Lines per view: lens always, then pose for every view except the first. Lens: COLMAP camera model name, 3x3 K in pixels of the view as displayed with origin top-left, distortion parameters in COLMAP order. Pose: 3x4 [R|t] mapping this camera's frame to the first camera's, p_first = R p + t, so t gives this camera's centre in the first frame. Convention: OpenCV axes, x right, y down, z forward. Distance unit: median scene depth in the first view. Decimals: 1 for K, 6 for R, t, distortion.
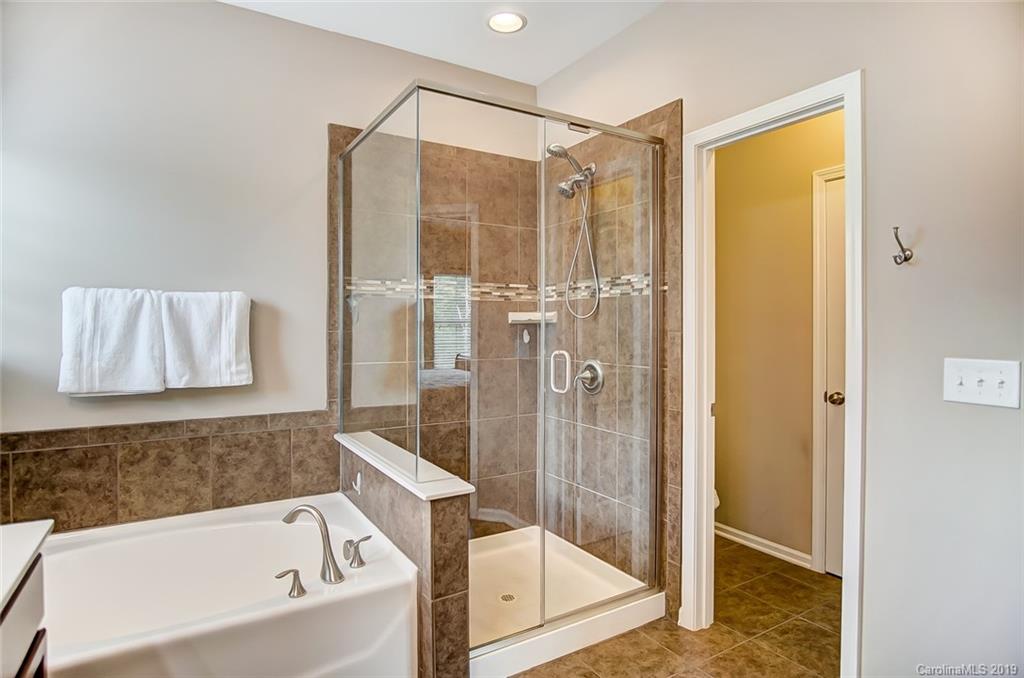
lens RADIAL K [[556.0, 0, 516.8], [0, 556.0, 331.2], [0, 0, 1]] dist [-0.021347, 0.001561]
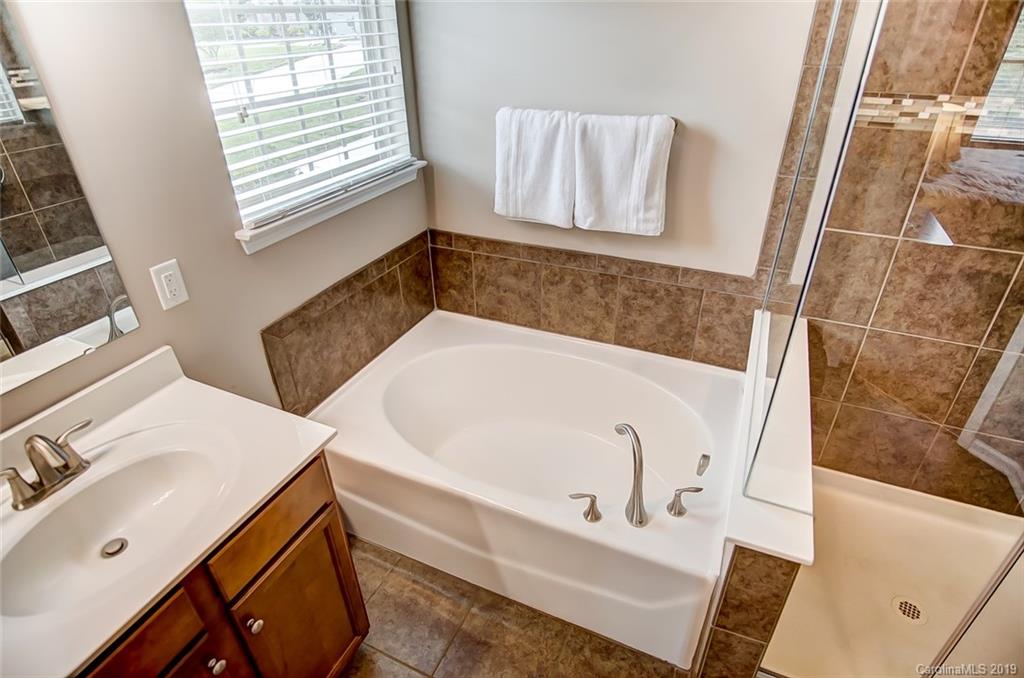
lens RADIAL K [[549.3, 0, 512.0], [0, 549.3, 339.0], [0, 0, 1]] dist [-0.027856, 0.002724]
pose [[0.558117, 0.419860, -0.715698, 0.052089], [0.006040, 0.860455, 0.509491, -0.194450], [0.829740, -0.288679, 0.477699, 0.382944]]
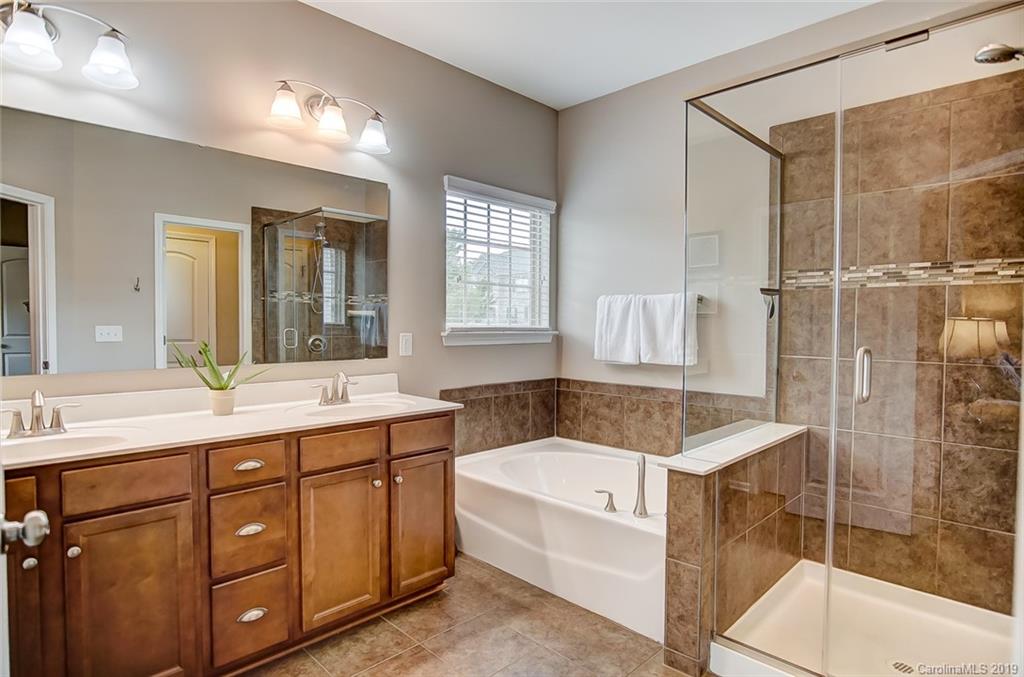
lens RADIAL K [[549.3, 0, 512.0], [0, 549.3, 338.5], [0, 0, 1]] dist [-0.027856, 0.002724]
pose [[0.231095, 0.025827, -0.972588, 0.637375], [-0.016601, 0.999607, 0.022600, 0.013347], [0.972790, 0.010923, 0.231432, 0.319346]]
